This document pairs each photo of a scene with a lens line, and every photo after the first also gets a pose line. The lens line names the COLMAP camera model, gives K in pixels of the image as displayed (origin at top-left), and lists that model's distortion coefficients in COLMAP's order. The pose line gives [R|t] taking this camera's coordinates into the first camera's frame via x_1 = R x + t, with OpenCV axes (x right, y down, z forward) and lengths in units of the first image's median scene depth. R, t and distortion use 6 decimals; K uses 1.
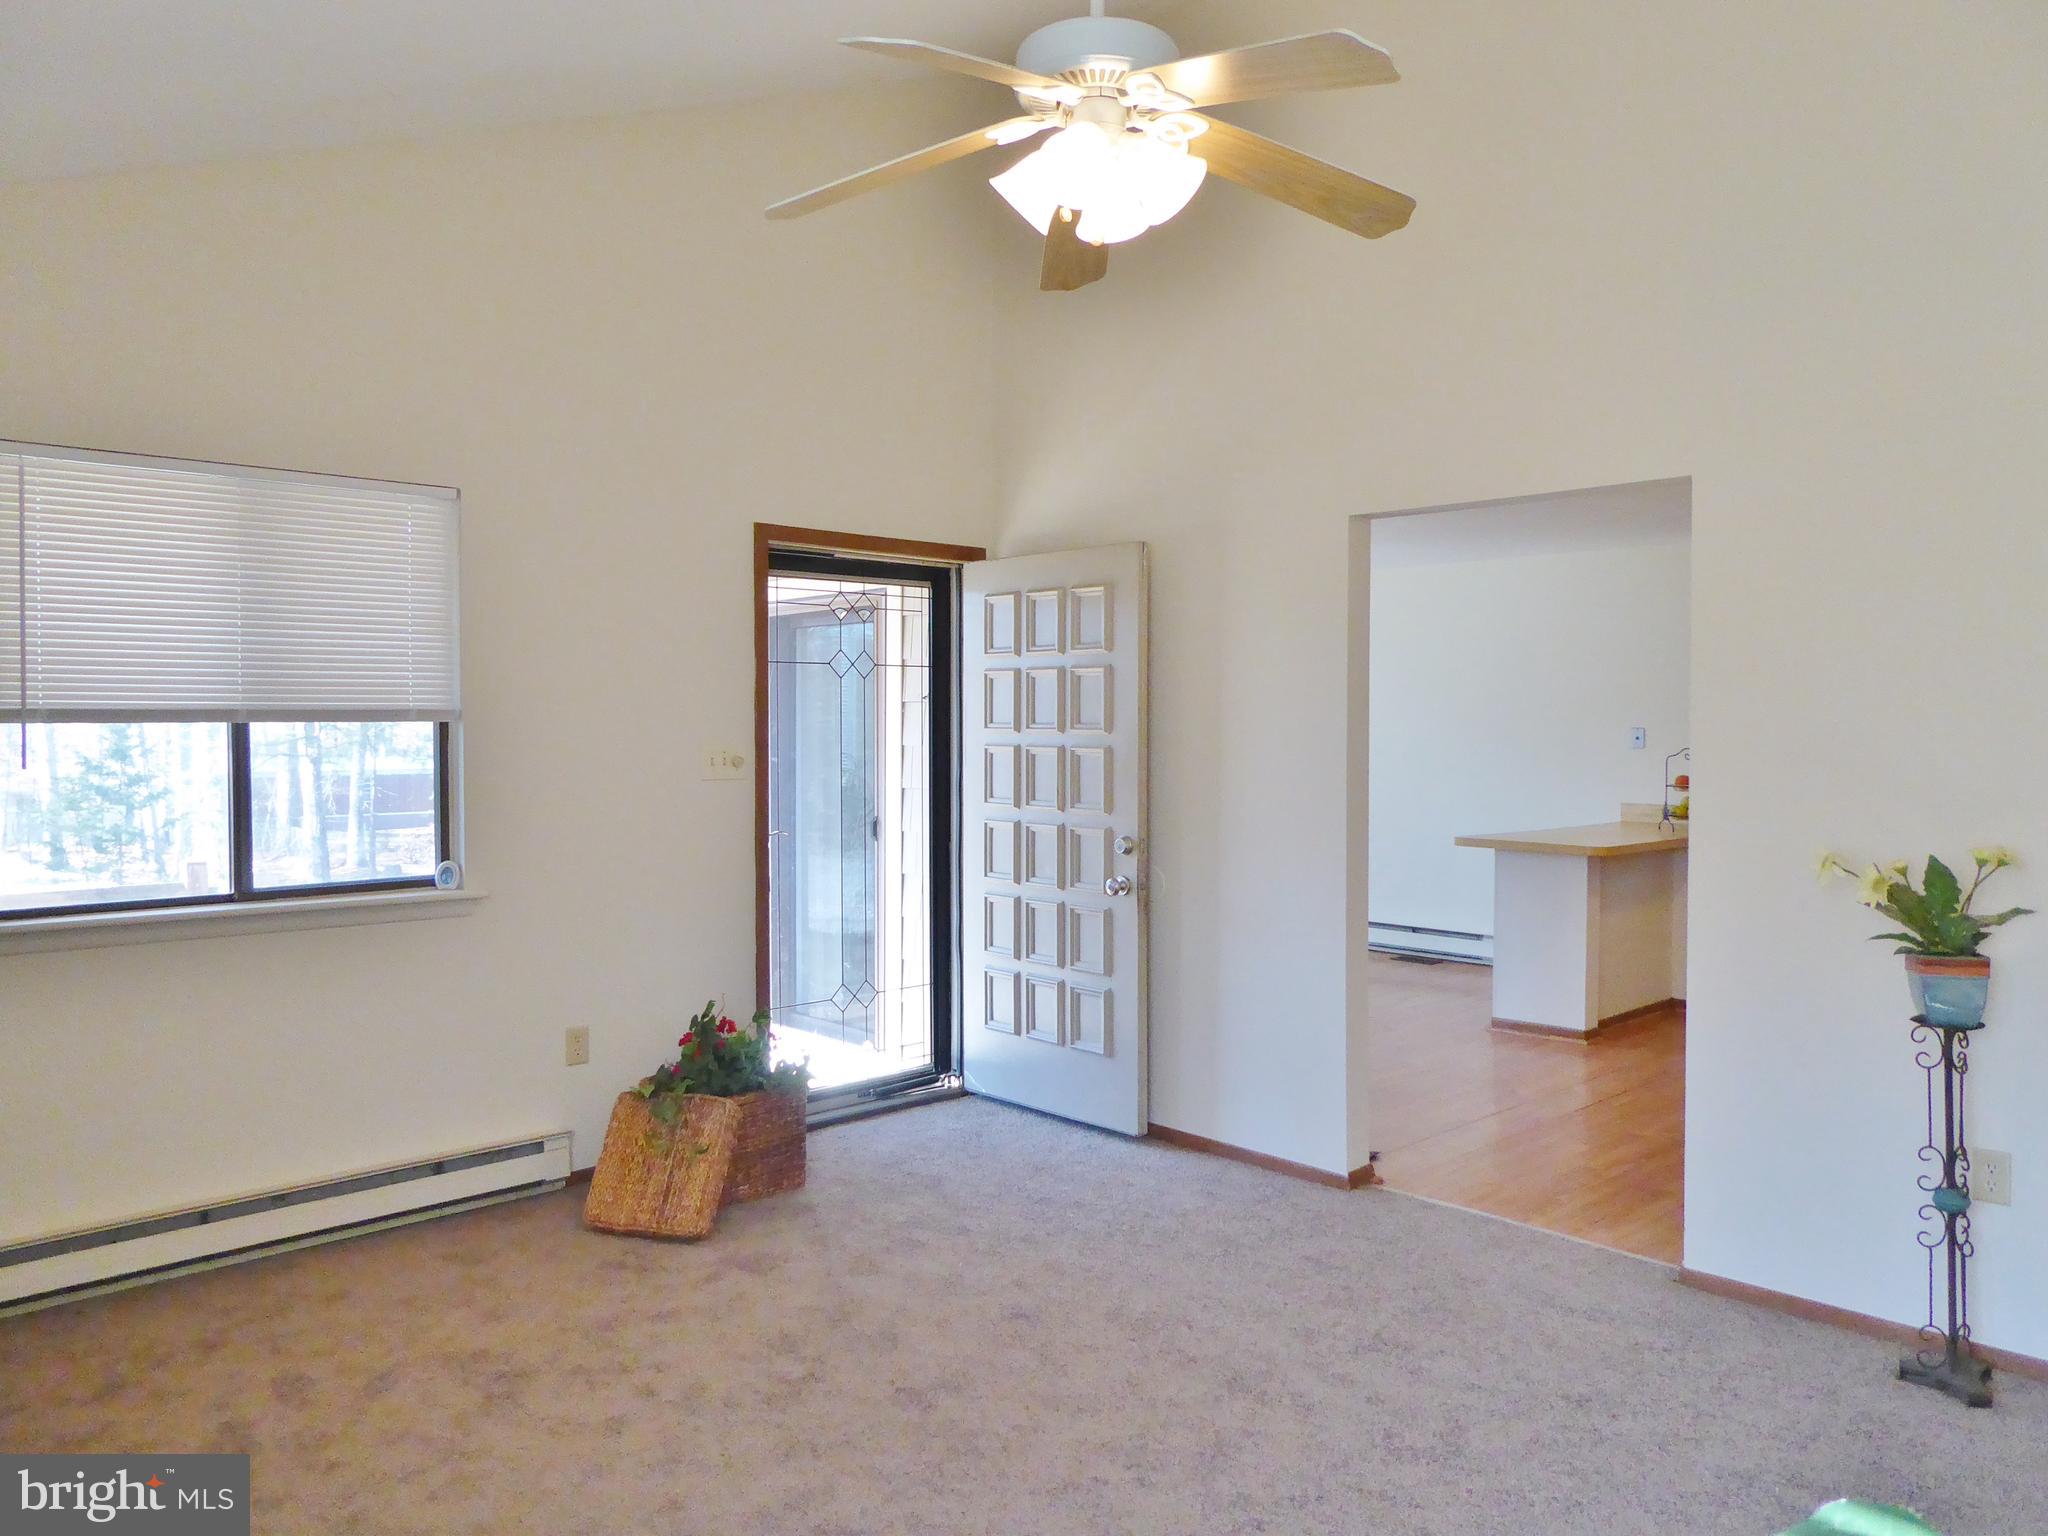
lens RADIAL K [[1465.9, 0, 1063.6], [0, 1465.9, 764.1], [0, 0, 1]] dist [0.003871, 0.002015]
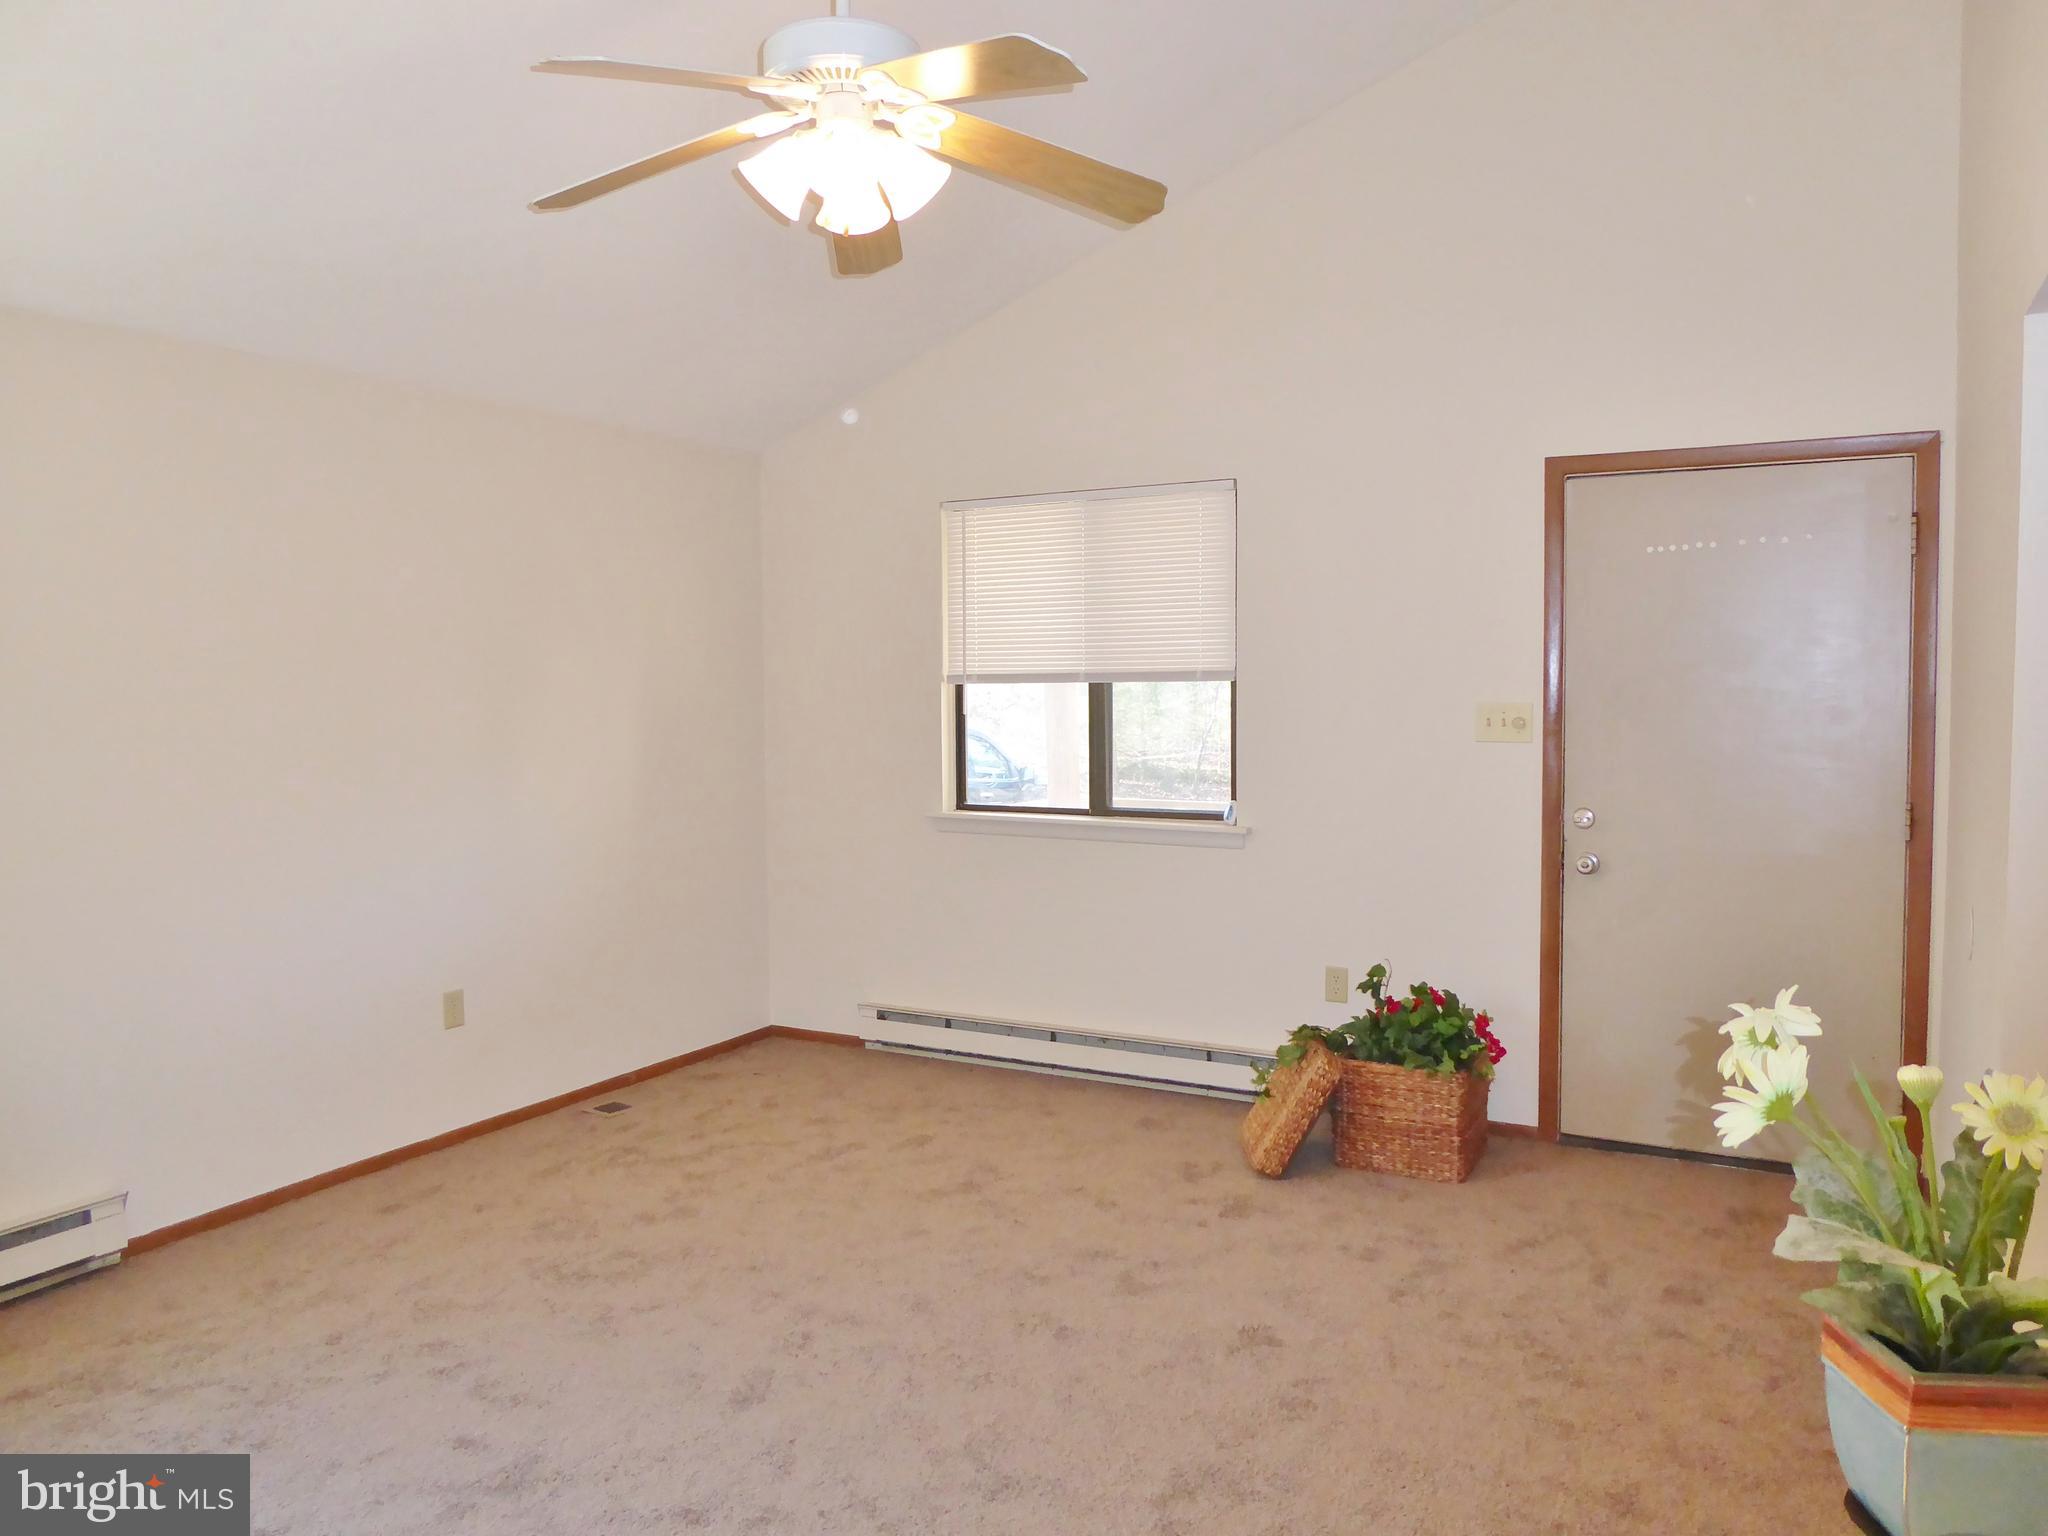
lens RADIAL K [[1465.9, 0, 1063.6], [0, 1465.9, 764.1], [0, 0, 1]] dist [0.003871, 0.002015]
pose [[0.313433, 0.043215, -0.948627, 0.703847], [-0.026382, 0.998975, 0.036791, -0.002511], [0.949244, 0.013495, 0.314251, 0.551424]]
